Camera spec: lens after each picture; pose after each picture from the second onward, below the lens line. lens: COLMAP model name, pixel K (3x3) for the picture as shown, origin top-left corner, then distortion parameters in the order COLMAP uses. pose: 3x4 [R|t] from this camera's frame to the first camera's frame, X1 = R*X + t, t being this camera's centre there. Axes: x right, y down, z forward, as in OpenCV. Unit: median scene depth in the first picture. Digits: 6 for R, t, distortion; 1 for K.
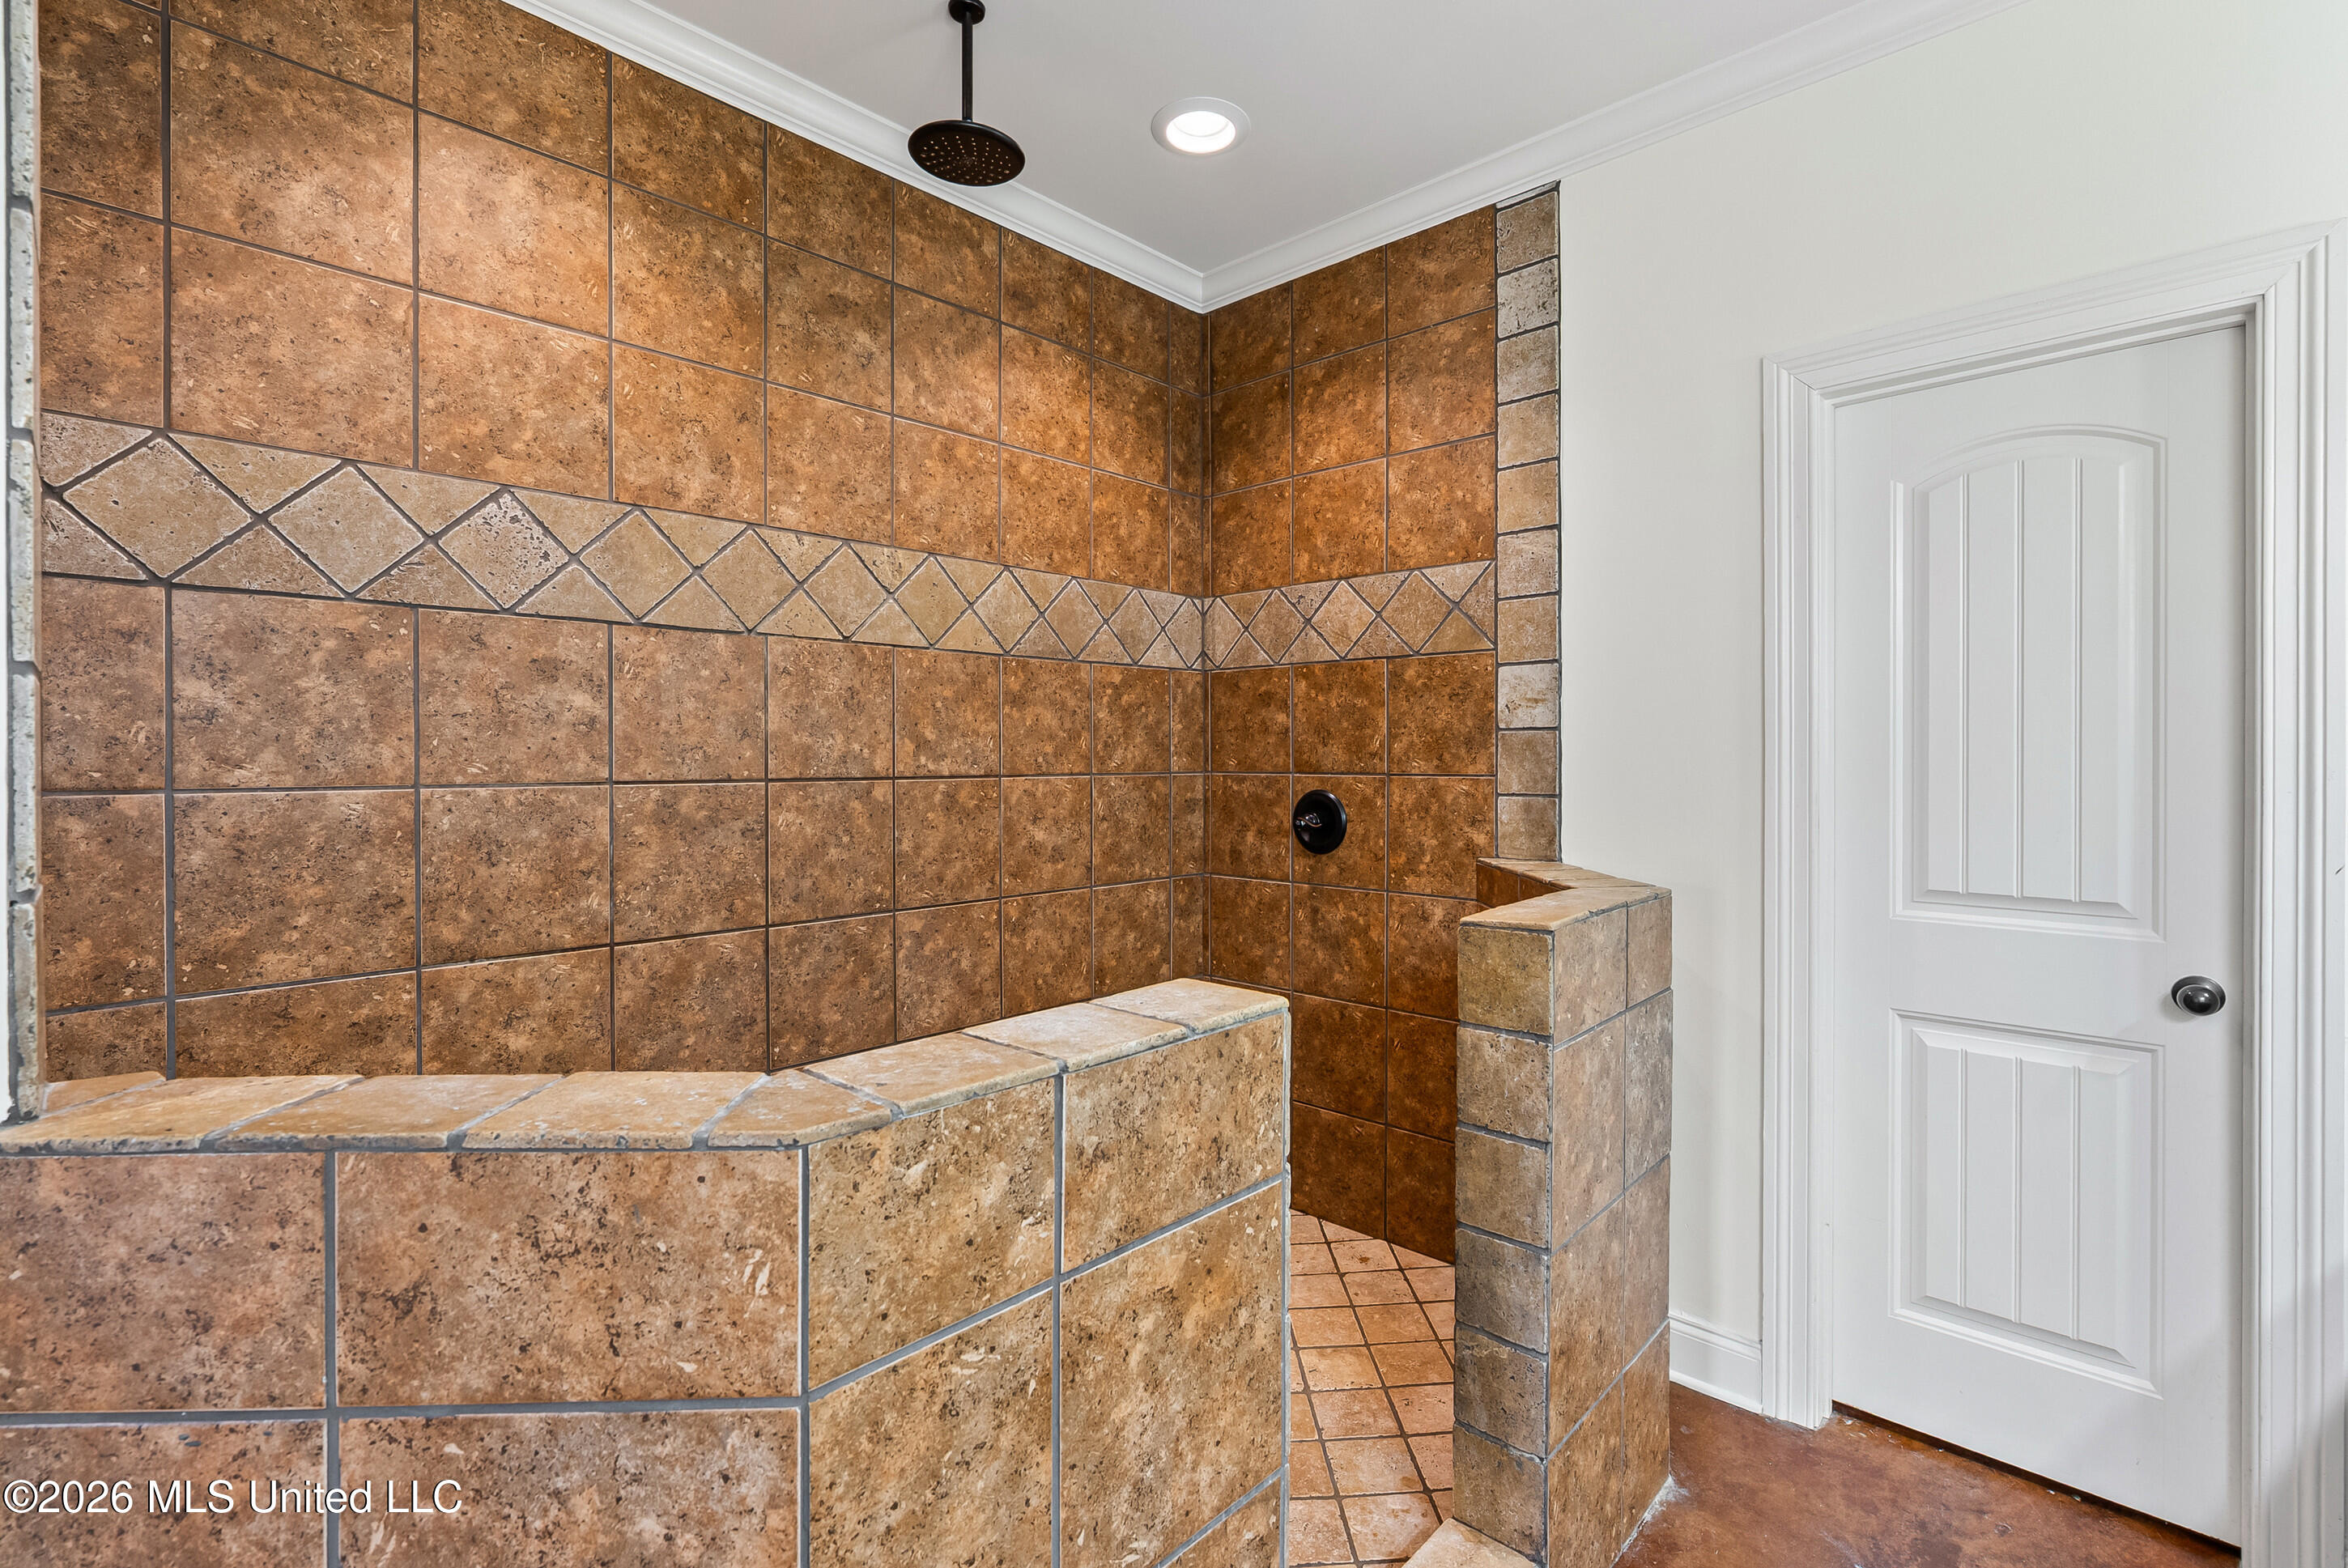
lens RADIAL K [[1064.1, 0, 1174.8], [0, 1064.1, 766.1], [0, 0, 1]] dist [-0.000659, -0.000809]
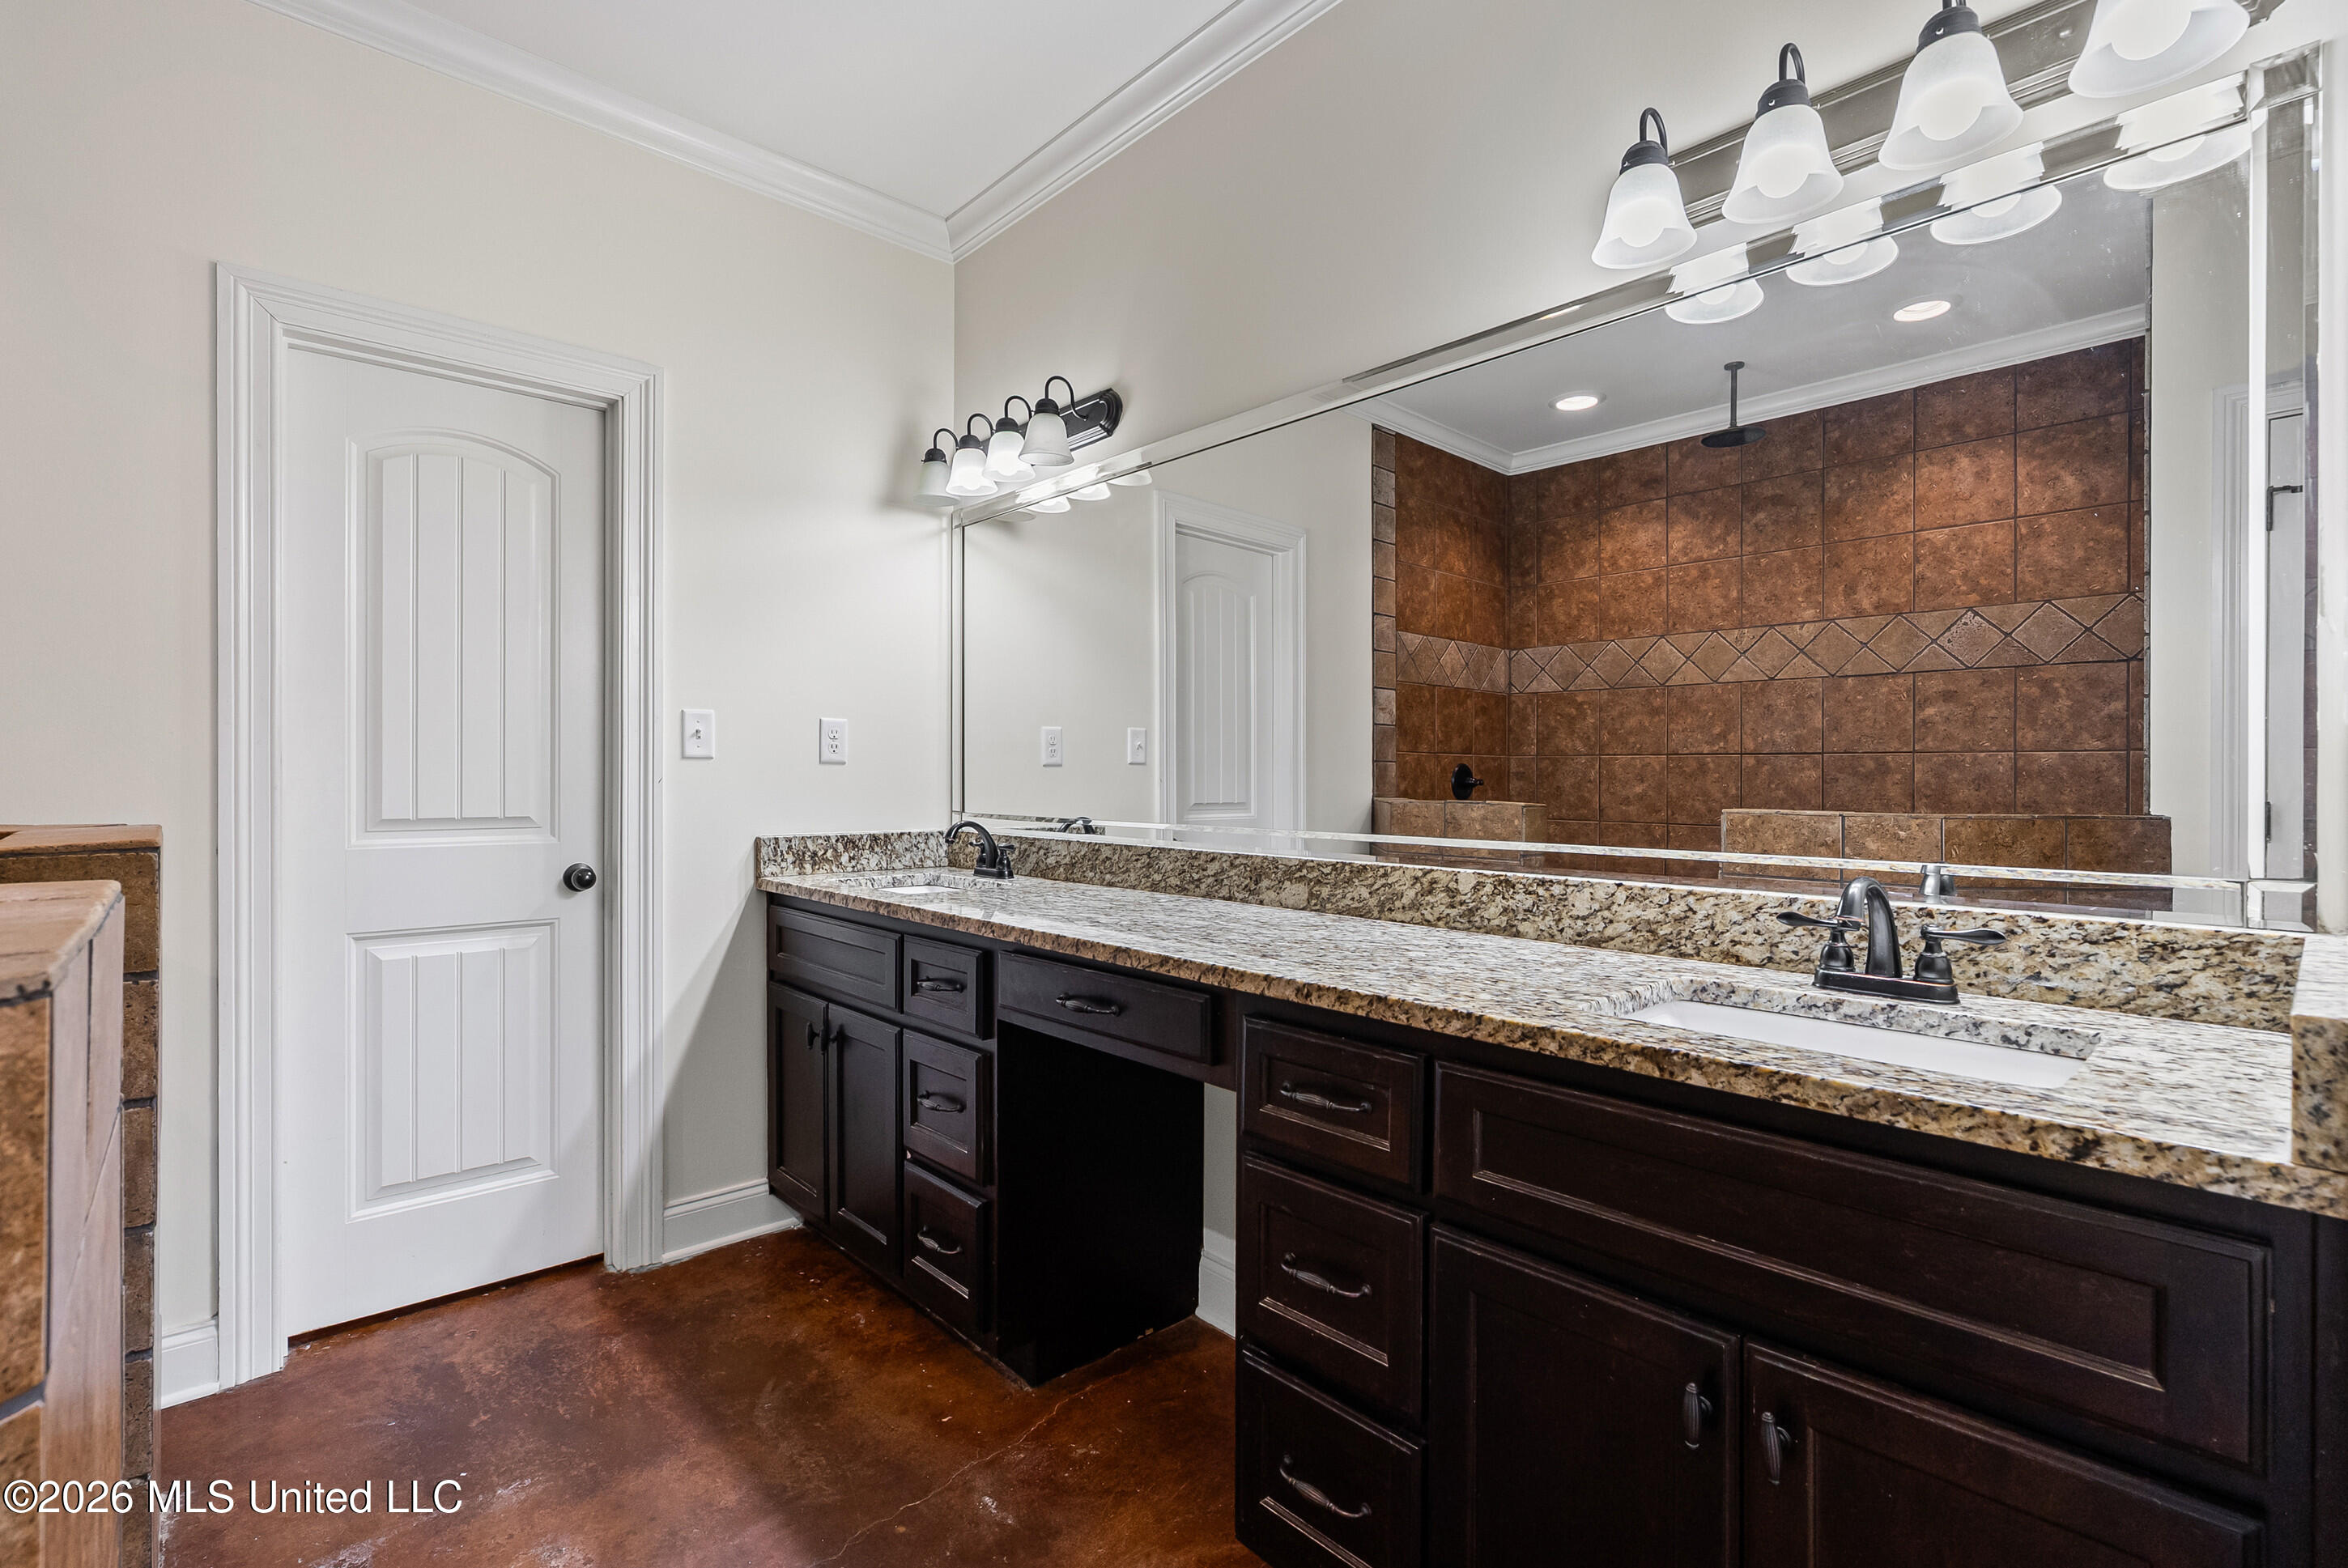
lens RADIAL K [[1064.1, 0, 1175.2], [0, 1064.1, 782.2], [0, 0, 1]] dist [-0.000659, -0.000809]
pose [[0.078096, -0.001520, 0.996945, -0.344912], [0.004568, 0.999989, 0.001167, 0.084142], [-0.996935, 0.004463, 0.078102, 0.095124]]
